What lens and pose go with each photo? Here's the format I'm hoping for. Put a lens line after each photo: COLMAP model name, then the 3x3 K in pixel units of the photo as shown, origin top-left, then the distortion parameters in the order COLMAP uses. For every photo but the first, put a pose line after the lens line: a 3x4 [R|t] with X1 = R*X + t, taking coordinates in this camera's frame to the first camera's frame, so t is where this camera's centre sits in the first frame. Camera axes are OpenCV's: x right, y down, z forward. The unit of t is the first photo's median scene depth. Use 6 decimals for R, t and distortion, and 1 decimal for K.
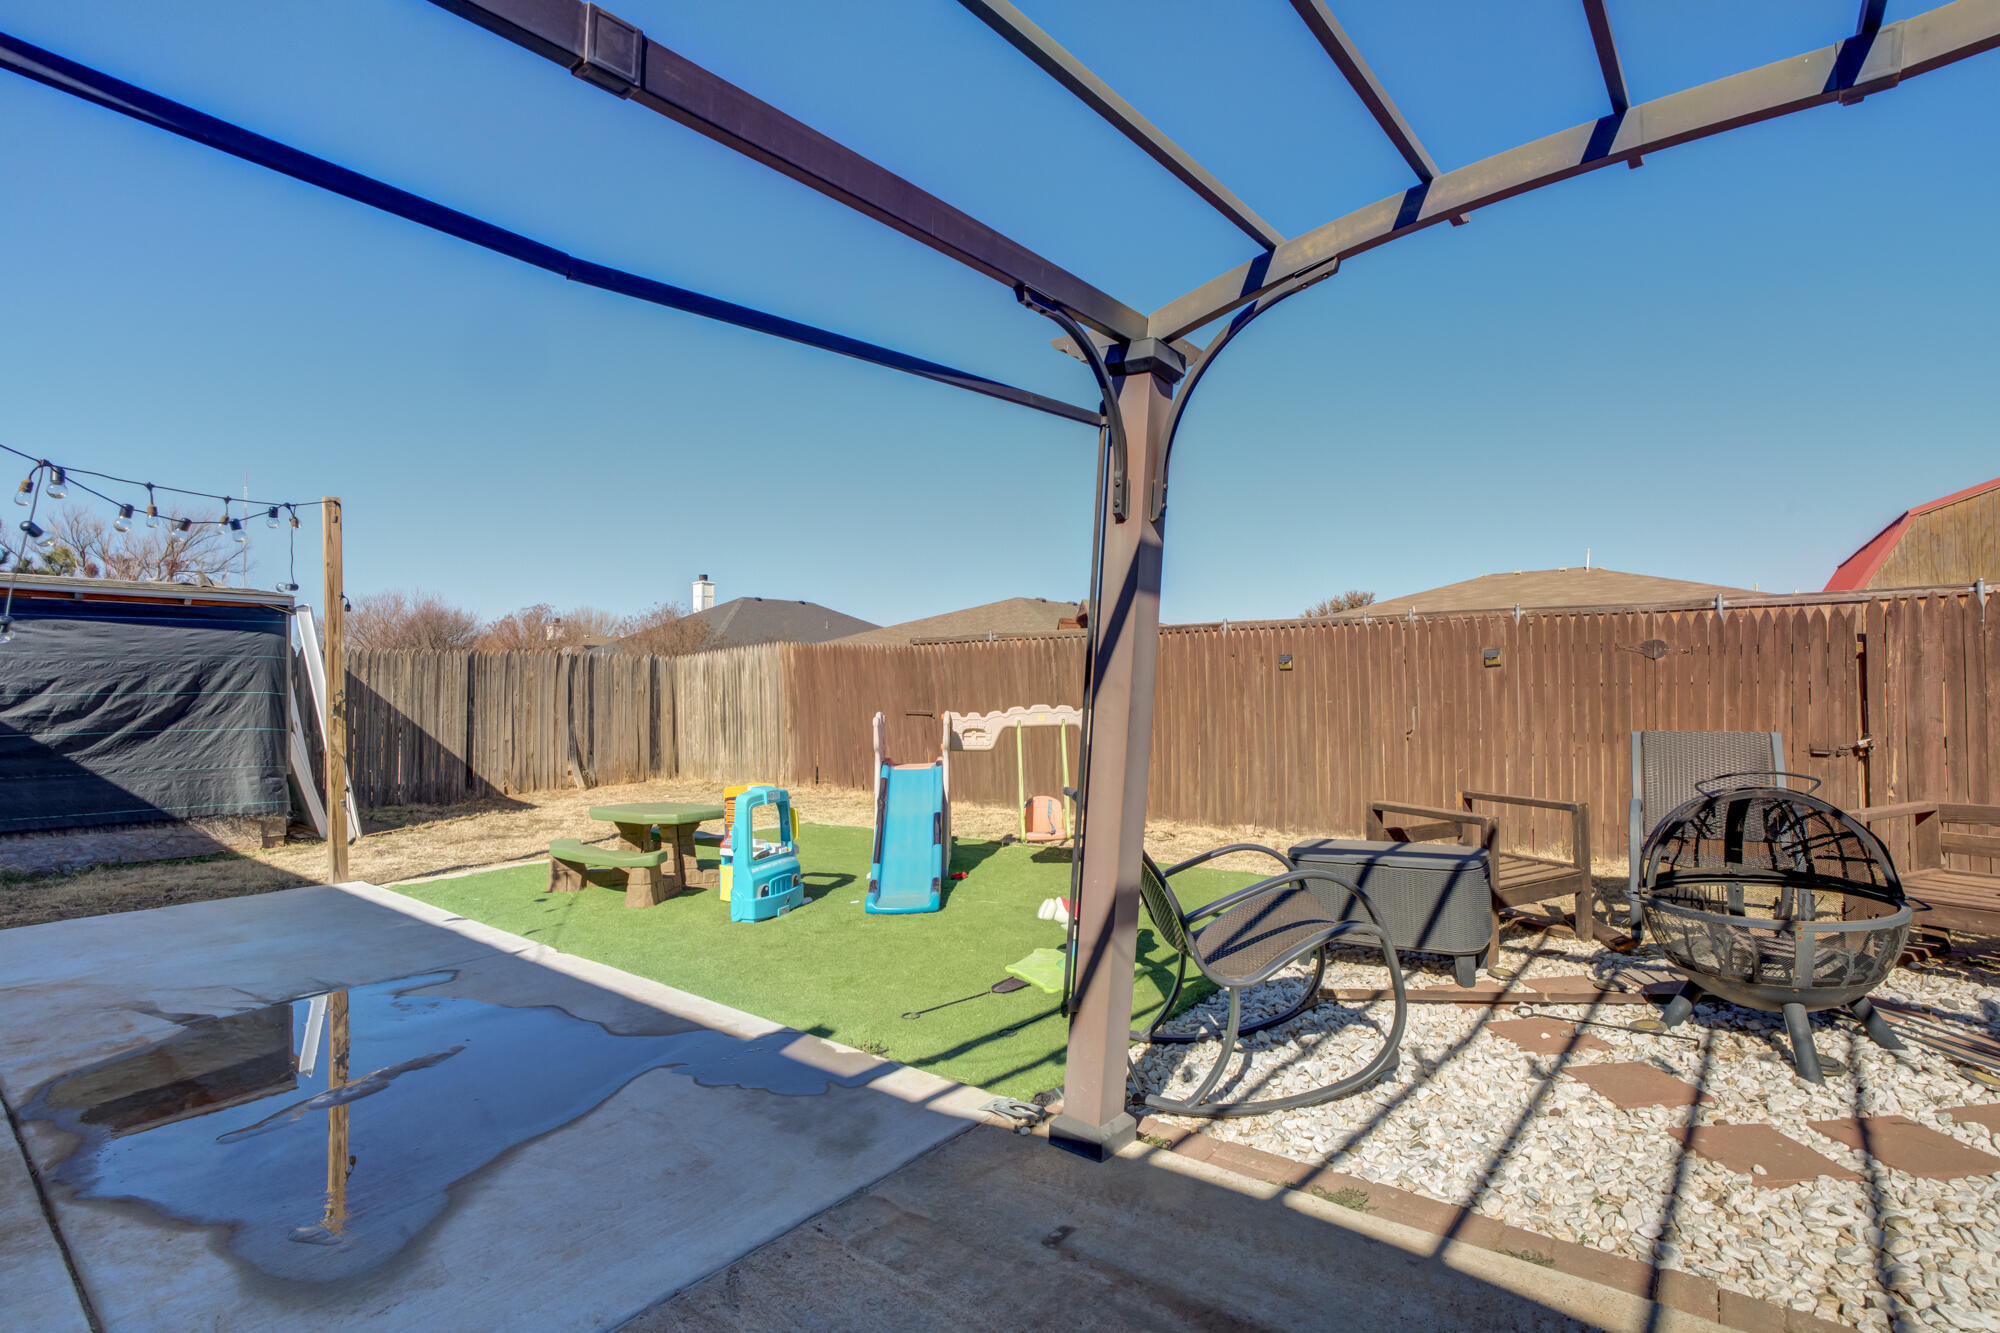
lens RADIAL K [[952.9, 0, 1009.1], [0, 952.9, 668.6], [0, 0, 1]] dist [-0.072295, 0.028128]
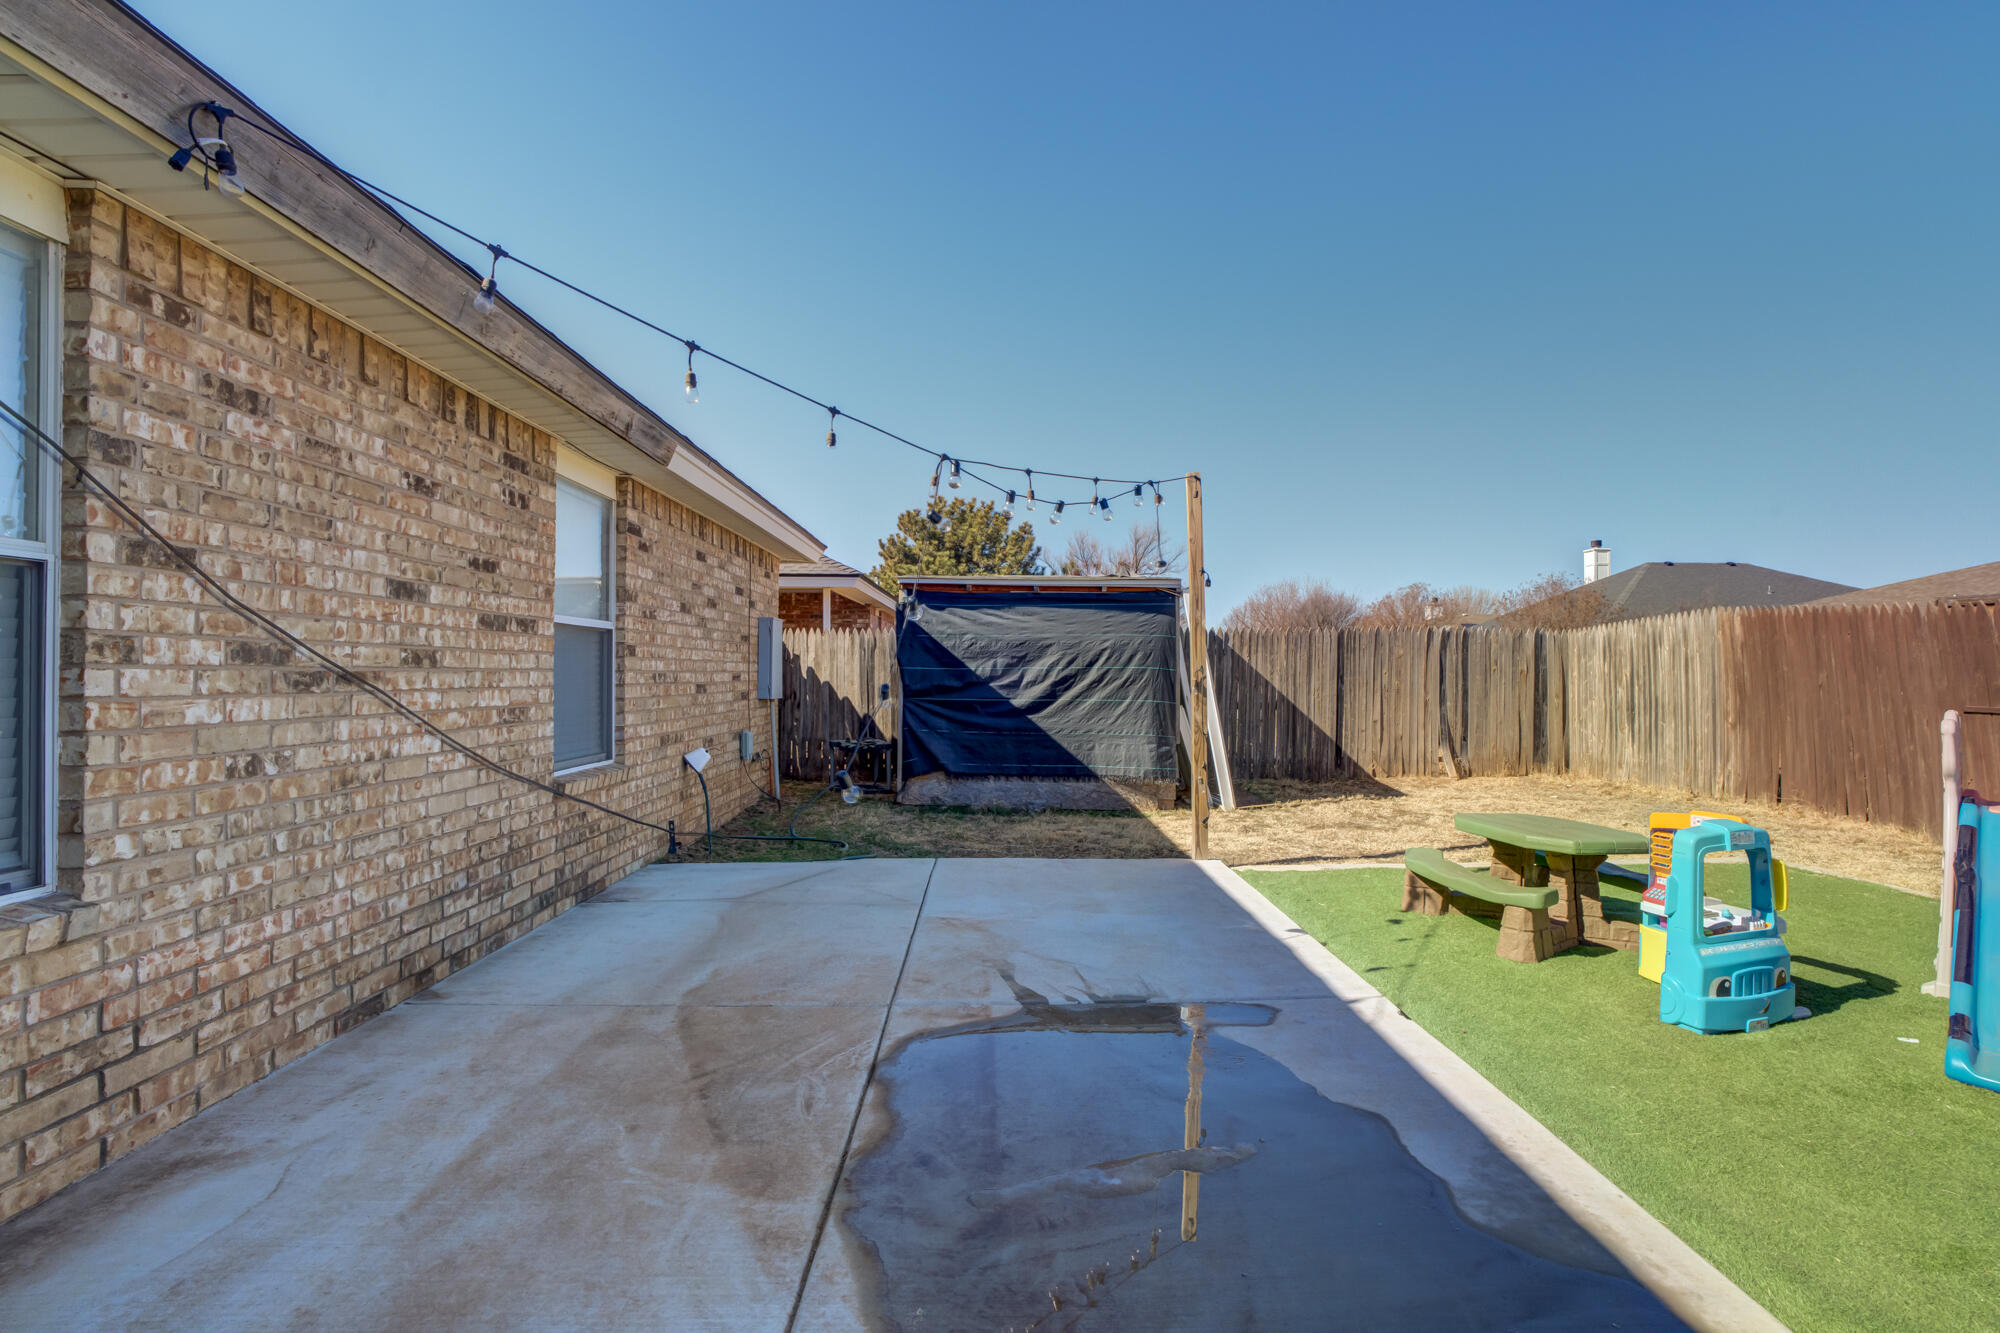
lens RADIAL K [[952.9, 0, 1009.1], [0, 952.9, 668.6], [0, 0, 1]] dist [-0.072295, 0.028128]
pose [[0.641058, 0.009748, -0.767431, -0.052535], [0.006825, 0.999807, 0.018401, 0.004139], [0.767462, -0.017034, 0.640868, 0.133108]]
